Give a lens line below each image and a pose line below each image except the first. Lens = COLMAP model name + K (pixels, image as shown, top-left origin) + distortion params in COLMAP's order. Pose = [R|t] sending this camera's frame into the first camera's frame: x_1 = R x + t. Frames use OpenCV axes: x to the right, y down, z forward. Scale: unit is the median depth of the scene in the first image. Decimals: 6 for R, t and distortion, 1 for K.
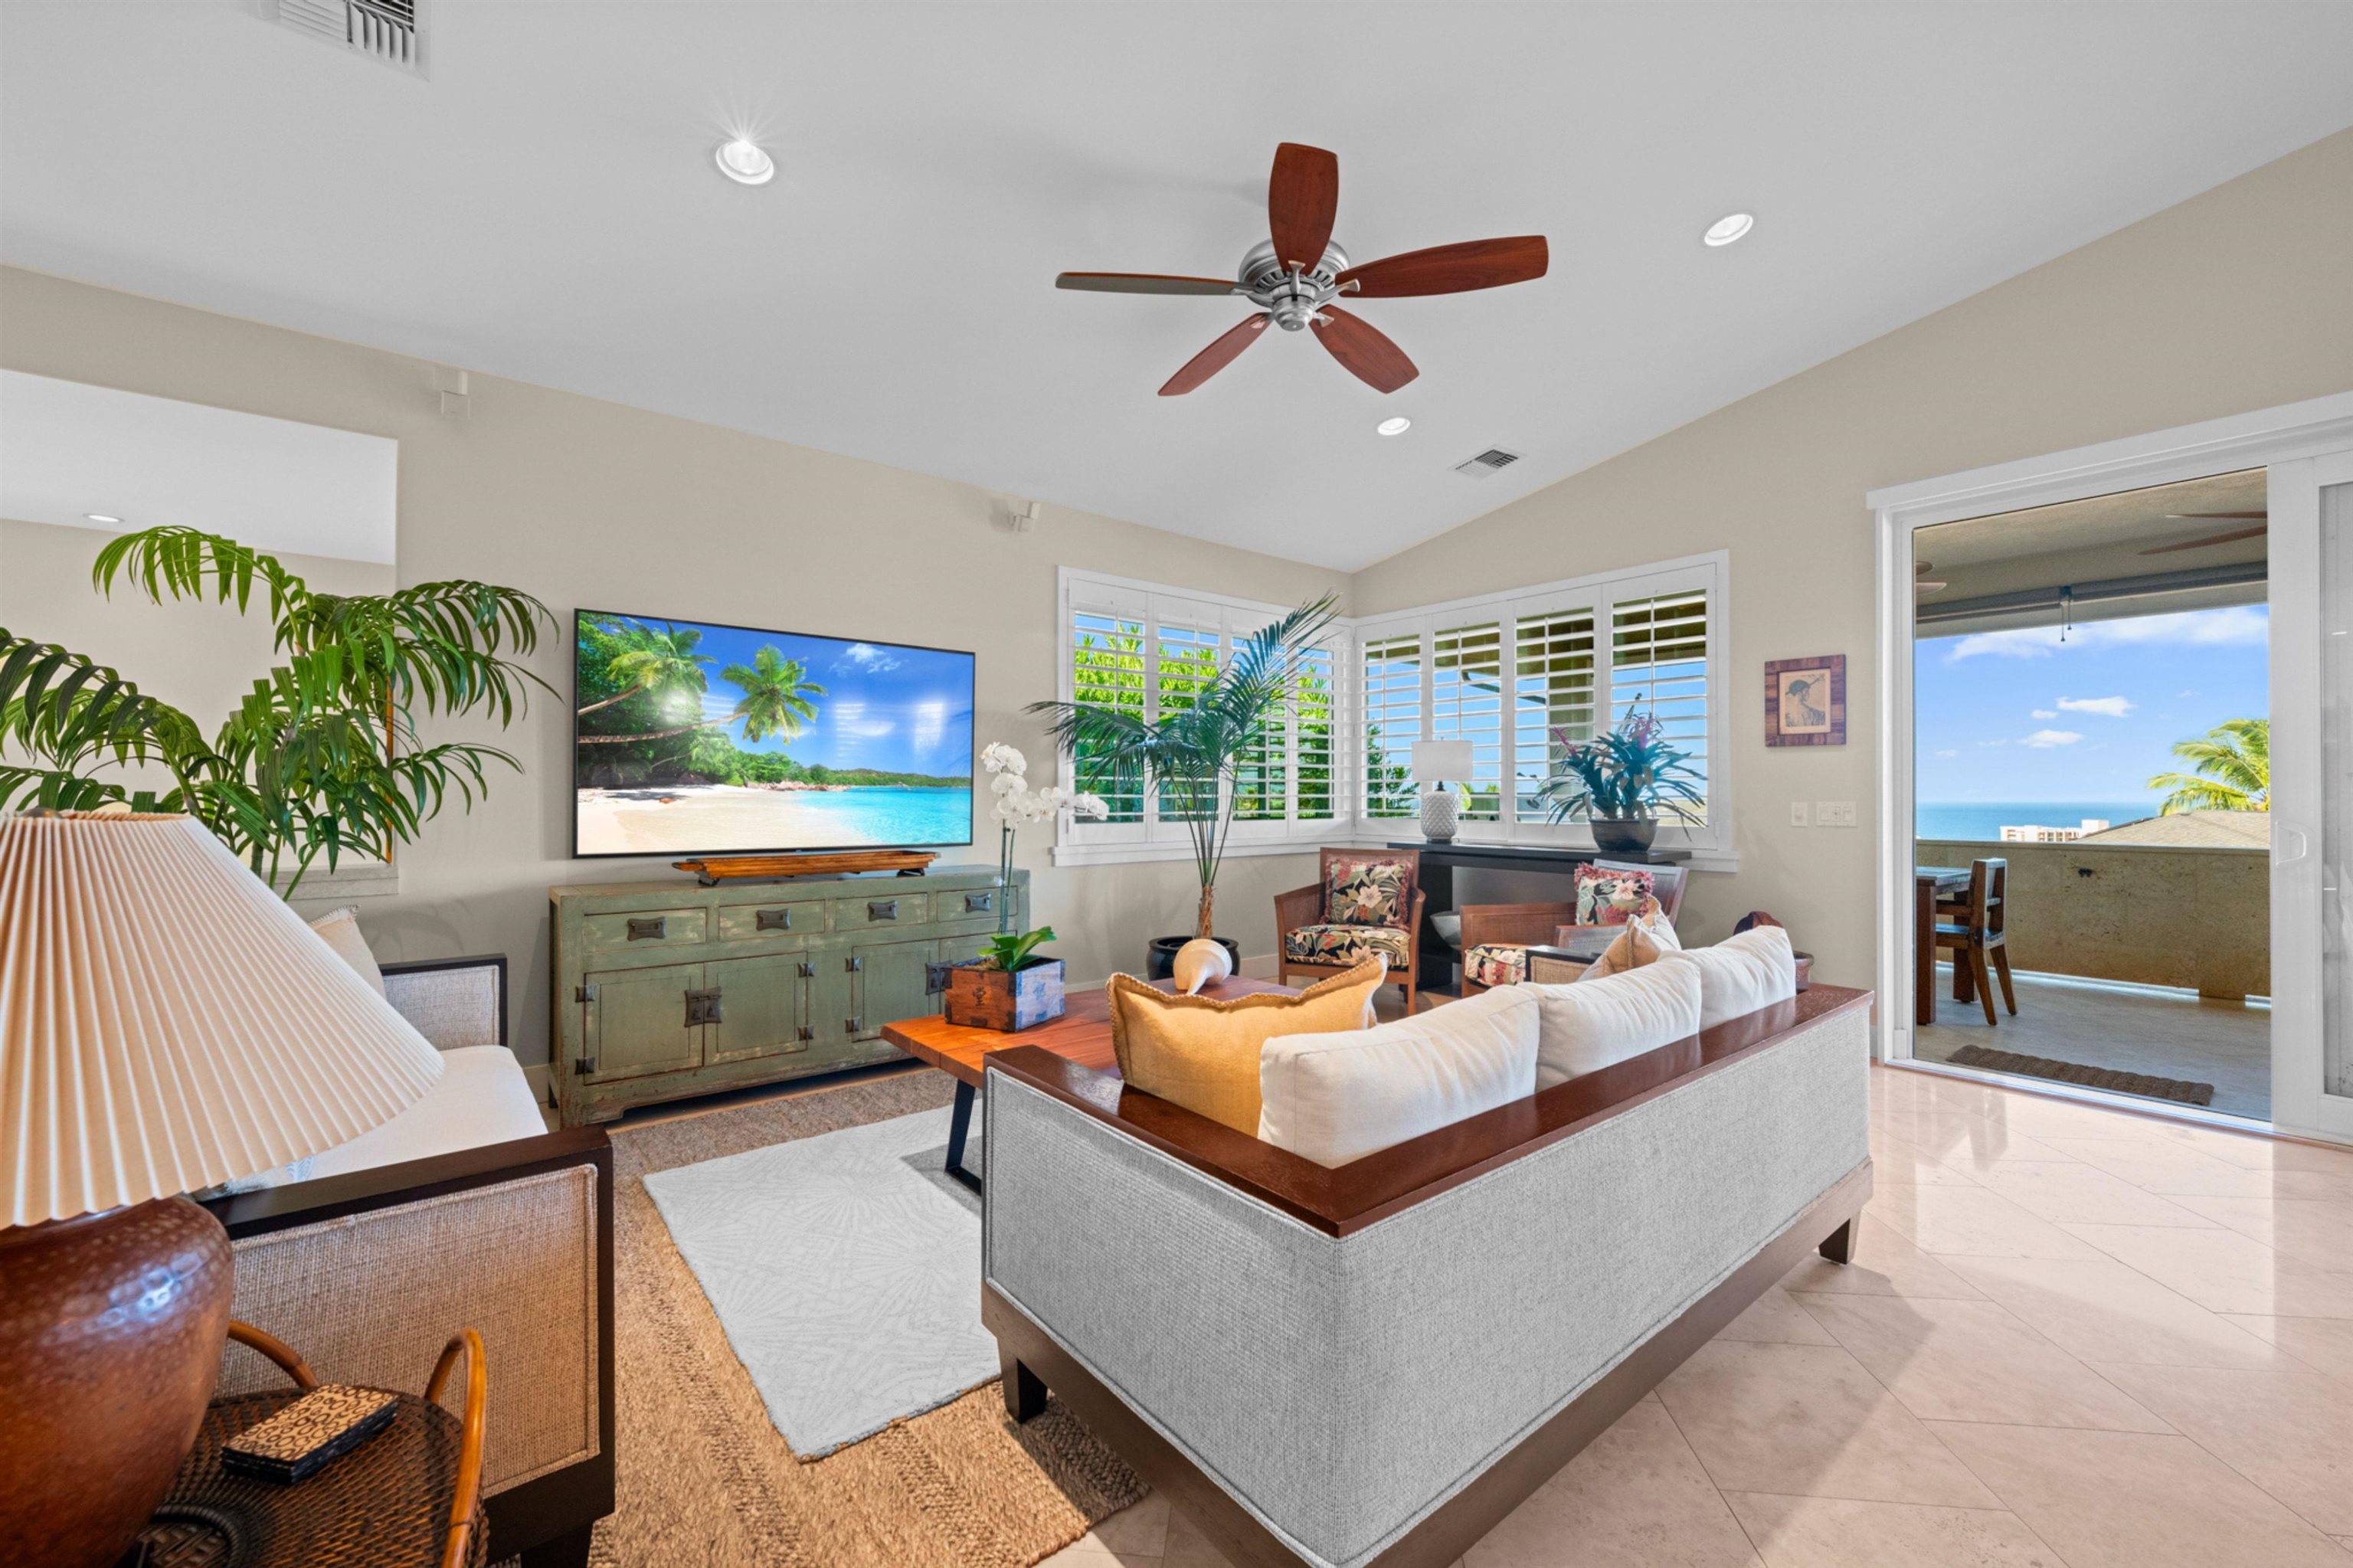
lens RADIAL K [[940.9, 0, 1171.5], [0, 940.9, 785.9], [0, 0, 1]] dist [0.001094, 0.000319]
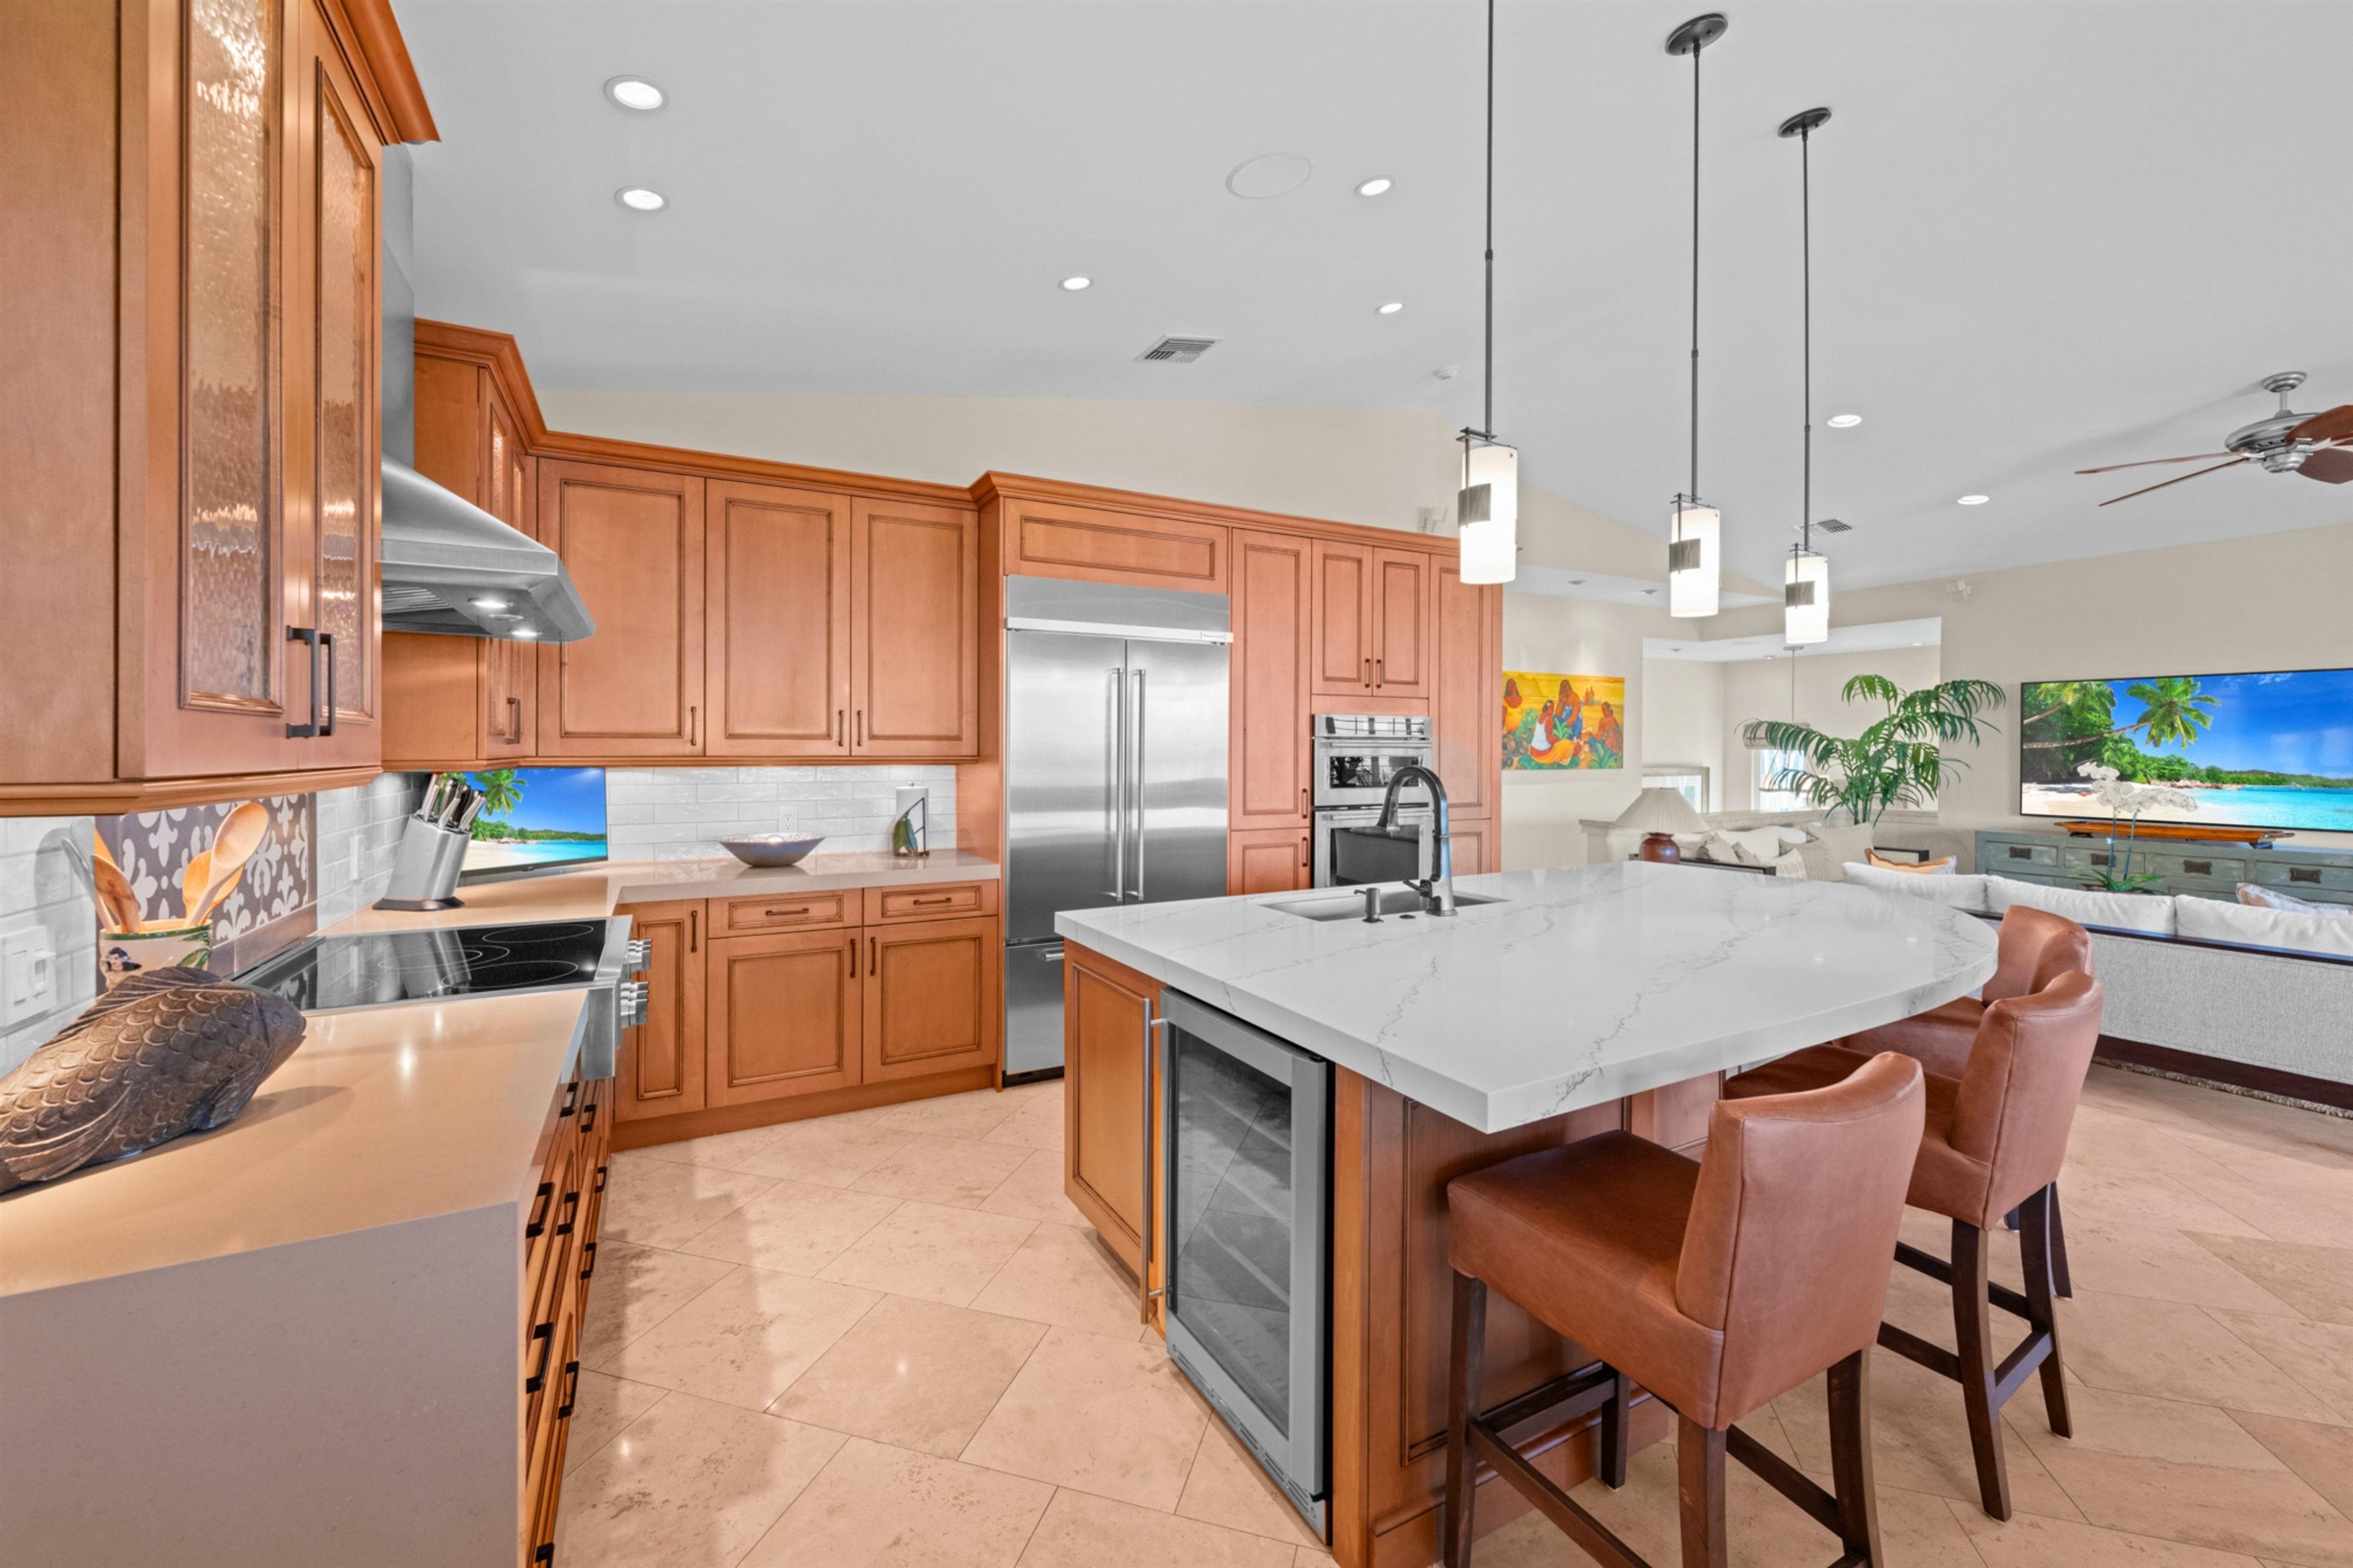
lens RADIAL K [[940.9, 0, 1175.8], [0, 940.9, 748.1], [0, 0, 1]] dist [0.001094, 0.000319]
pose [[-0.173436, 0.002192, -0.984843, 1.573570], [0.007696, 0.999970, 0.000870, -0.072729], [0.984815, -0.007429, -0.173447, -0.344464]]
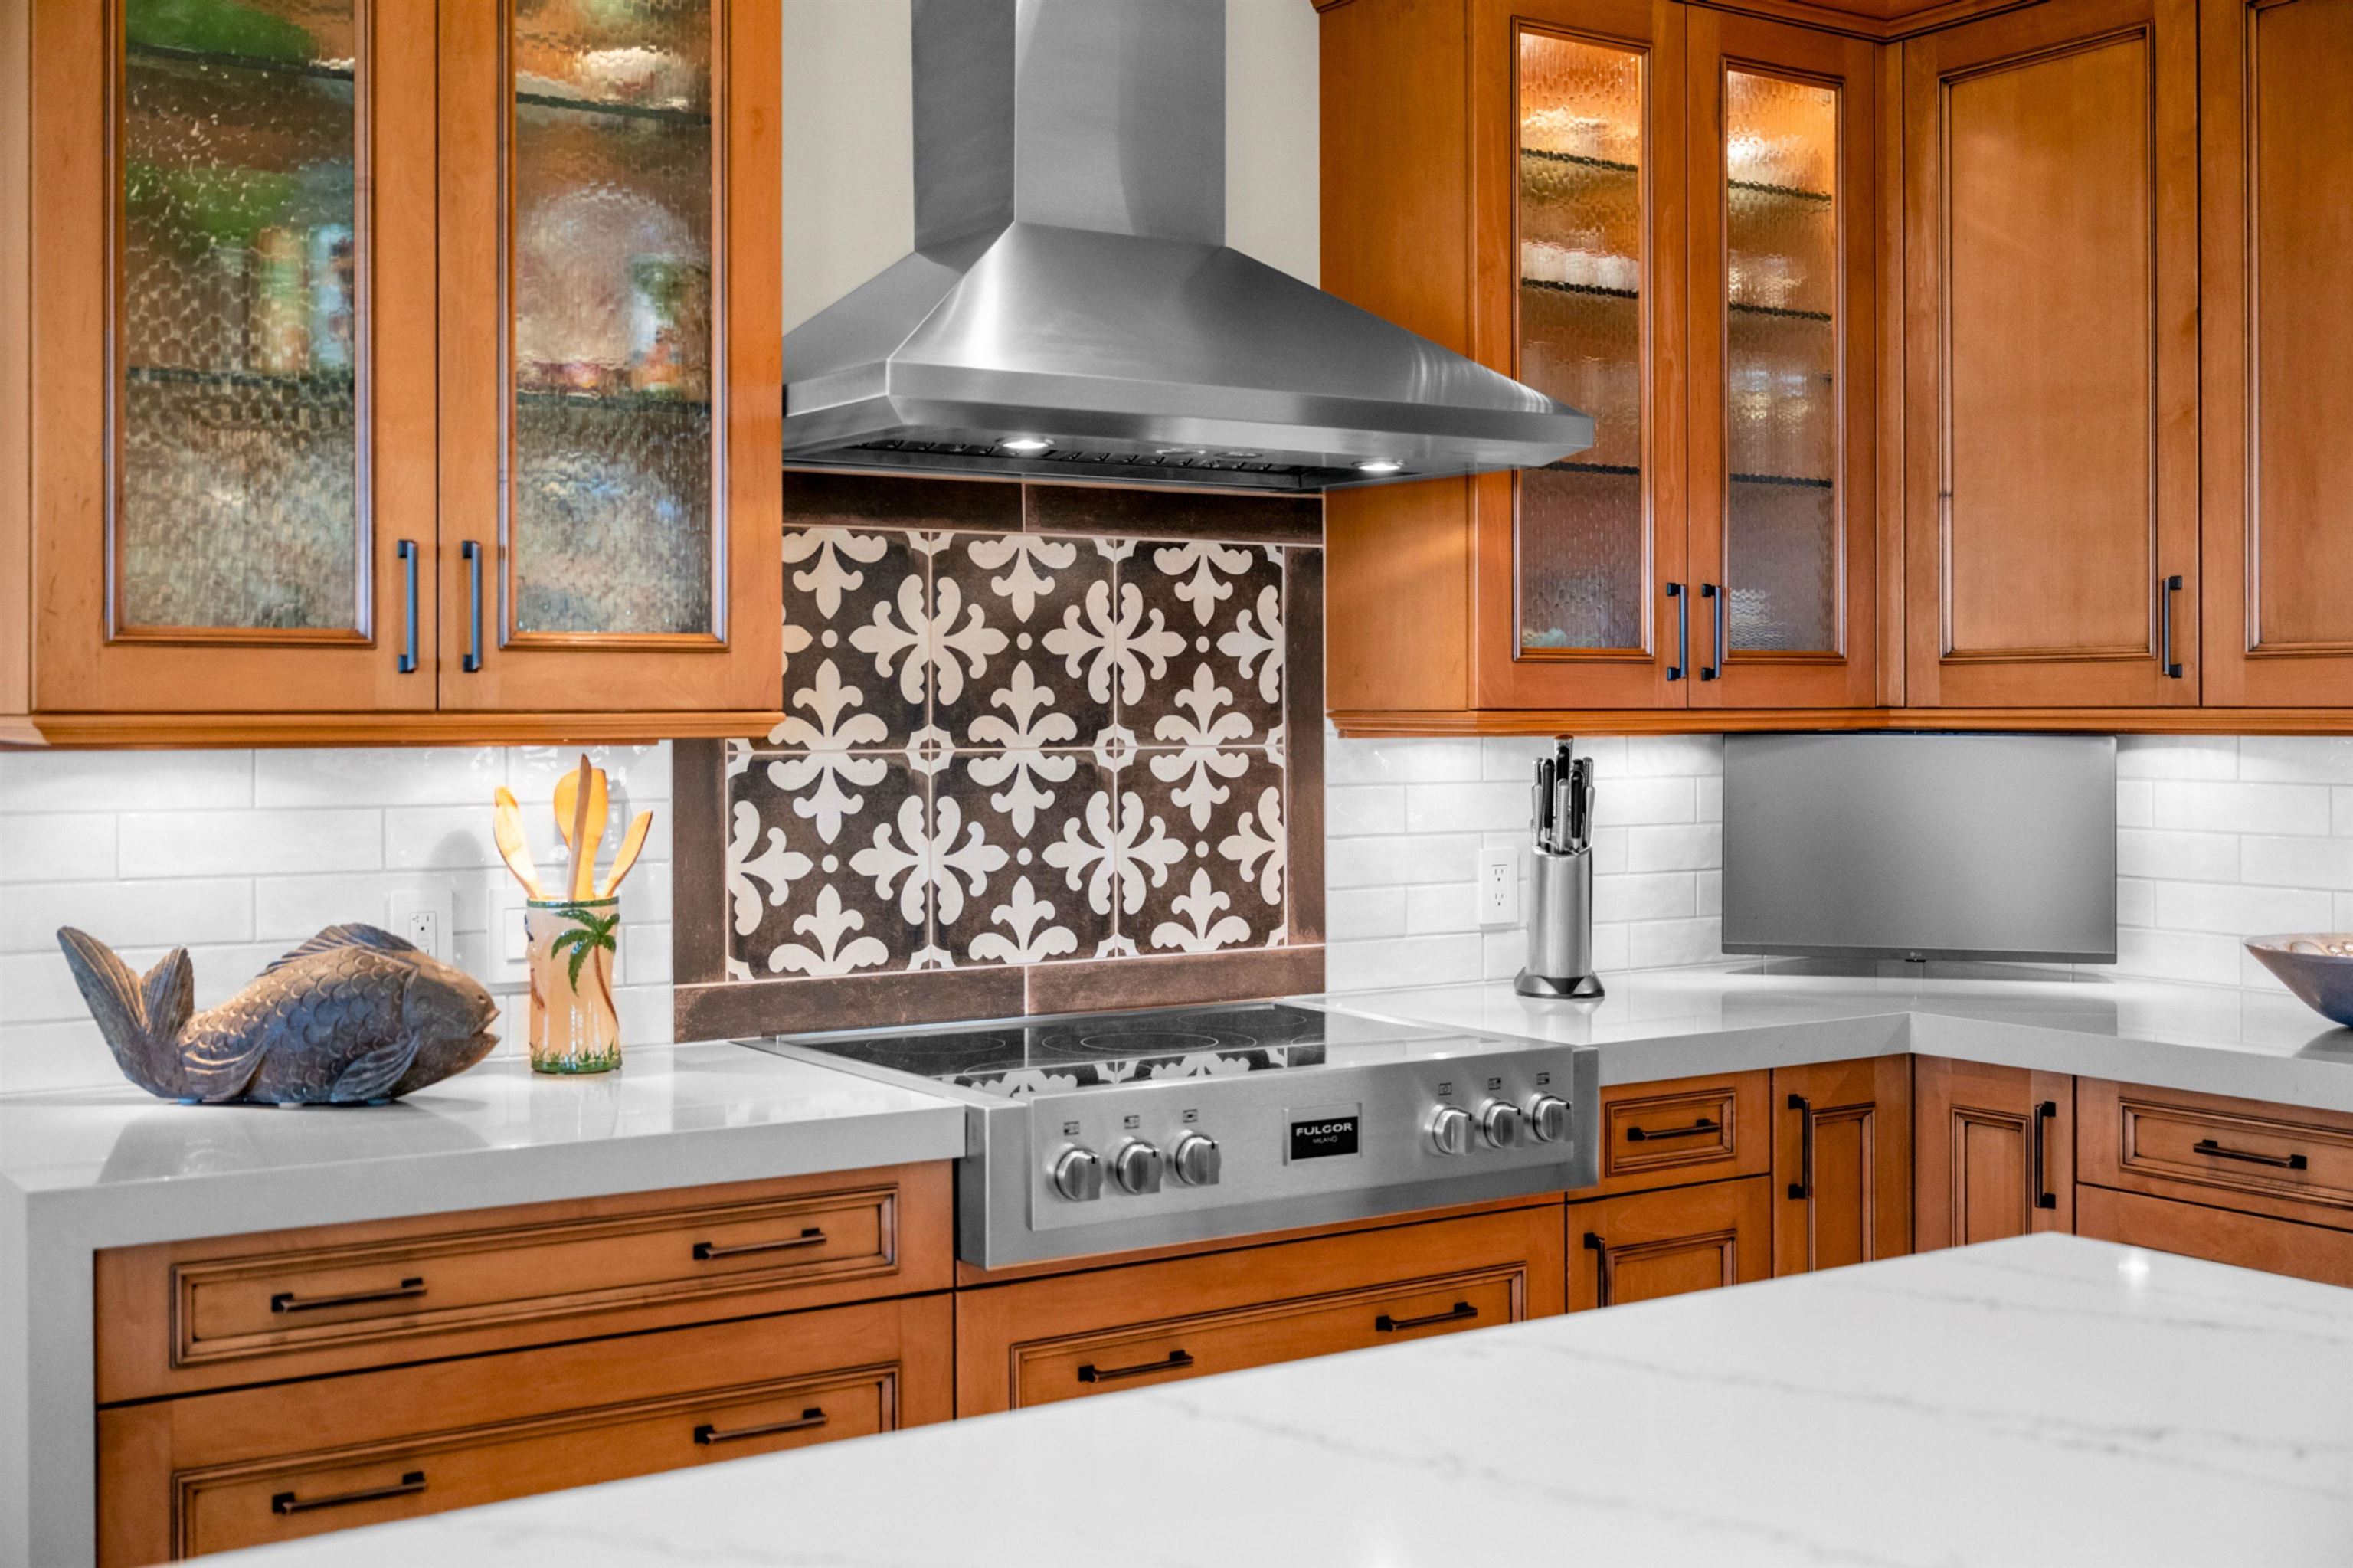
lens RADIAL K [[2646.2, 0, 1191.1], [0, 2646.2, 699.0], [0, 0, 1]] dist [-0.001322, 0.000000]
pose [[-0.996668, 0.005612, 0.081373, 0.973009], [0.004583, 0.999907, -0.012822, -0.058365], [-0.081437, -0.012406, -0.996601, 0.077046]]
